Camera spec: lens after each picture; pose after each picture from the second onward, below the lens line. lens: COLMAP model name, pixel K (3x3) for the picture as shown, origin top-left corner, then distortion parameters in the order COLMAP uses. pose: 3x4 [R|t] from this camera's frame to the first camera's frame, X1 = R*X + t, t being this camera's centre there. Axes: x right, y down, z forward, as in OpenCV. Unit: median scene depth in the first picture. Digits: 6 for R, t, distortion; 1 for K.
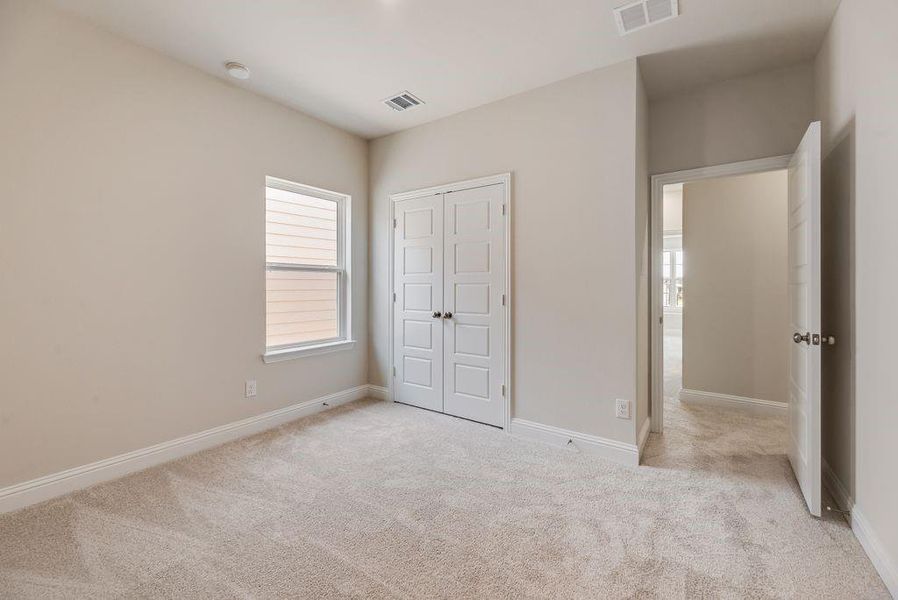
lens RADIAL K [[370.2, 0, 449.5], [0, 370.2, 288.2], [0, 0, 1]] dist [-0.000197, -0.000007]
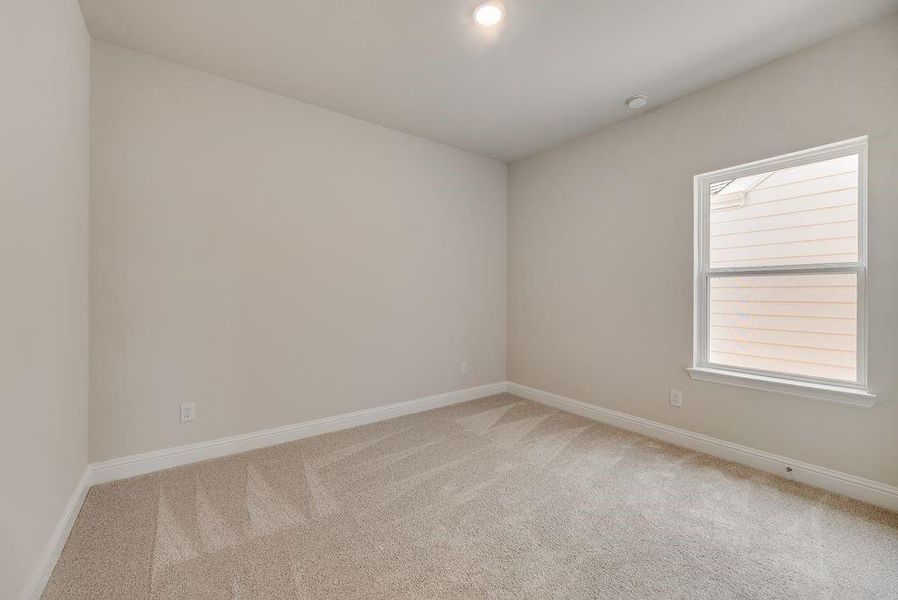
lens RADIAL K [[370.2, 0, 449.5], [0, 370.2, 288.2], [0, 0, 1]] dist [-0.000197, -0.000007]
pose [[-0.317951, -0.005124, -0.948093, 0.598490], [-0.005305, 0.999979, -0.003625, -0.016866], [0.948092, 0.003877, -0.317972, 0.735161]]
